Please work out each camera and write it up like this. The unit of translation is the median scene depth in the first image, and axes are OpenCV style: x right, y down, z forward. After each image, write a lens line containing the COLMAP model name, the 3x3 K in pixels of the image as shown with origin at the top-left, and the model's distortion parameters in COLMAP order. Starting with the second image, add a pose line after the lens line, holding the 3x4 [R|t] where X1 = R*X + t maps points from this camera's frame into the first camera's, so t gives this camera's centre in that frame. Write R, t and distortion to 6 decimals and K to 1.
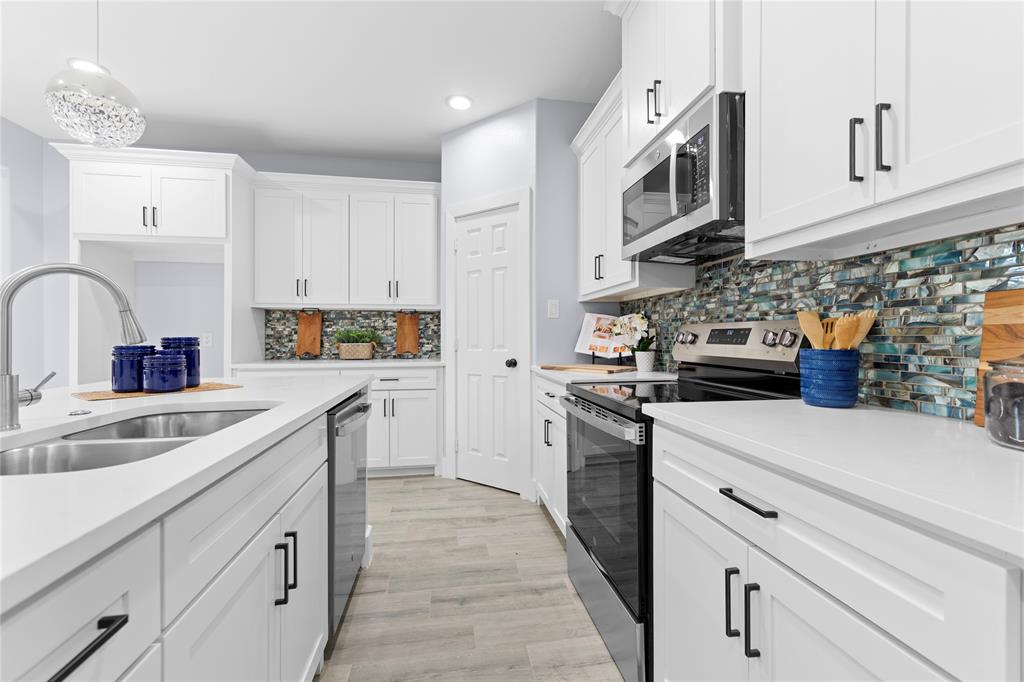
lens RADIAL K [[434.7, 0, 513.0], [0, 434.7, 337.8], [0, 0, 1]] dist [0.002715, 0.000784]
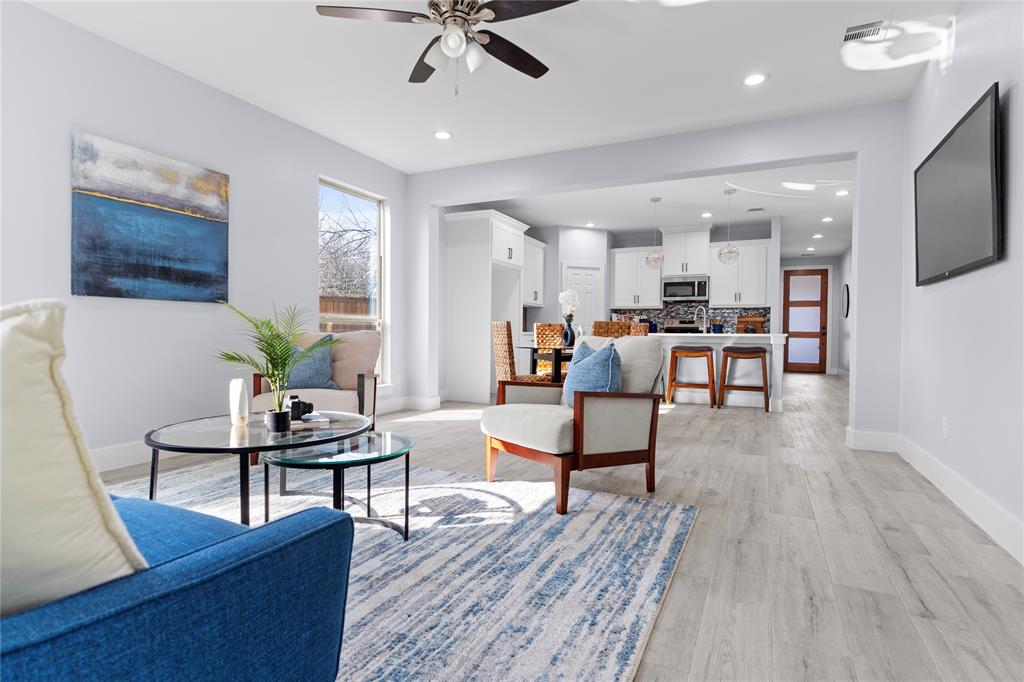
lens RADIAL K [[523.0, 0, 512.0], [0, 523.0, 341.0], [0, 0, 1]] dist [-0.000319, 0.000234]
pose [[0.578675, -0.006029, 0.815536, -2.911409], [-0.006448, 0.999908, 0.011967, 0.081303], [-0.815533, -0.012184, 0.578582, -0.358568]]
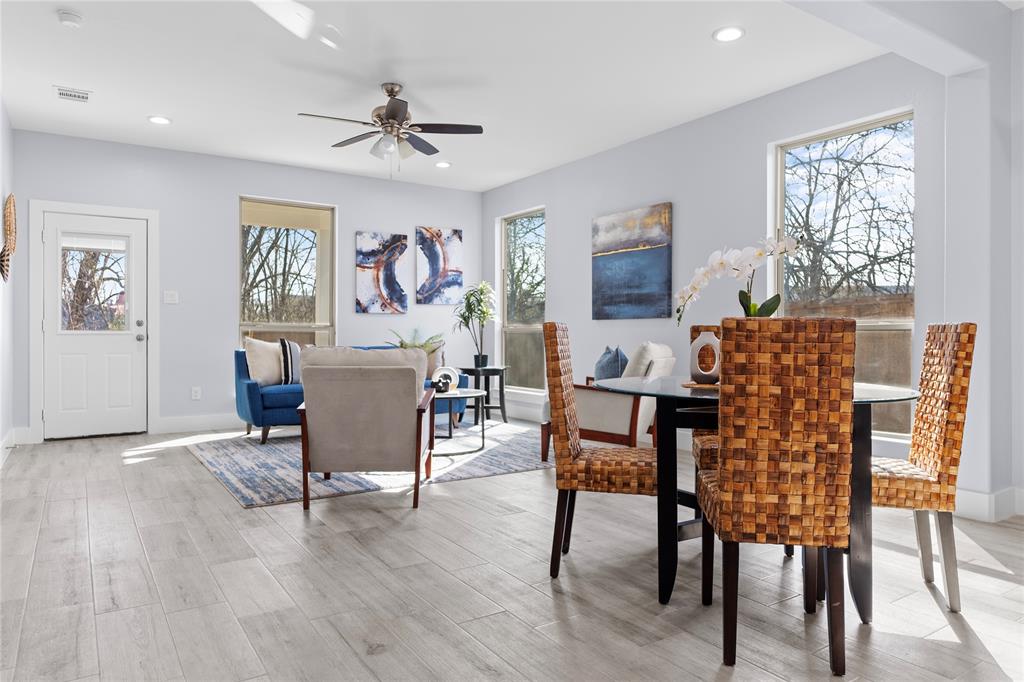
lens RADIAL K [[653.0, 0, 512.0], [0, 653.0, 341.0], [0, 0, 1]] dist [-0.000541, 0.000544]
pose [[0.416693, 0.009594, -0.908997, -1.386703], [-0.002169, 0.999952, 0.009559, 0.063027], [0.909045, -0.002012, 0.416694, -0.220450]]
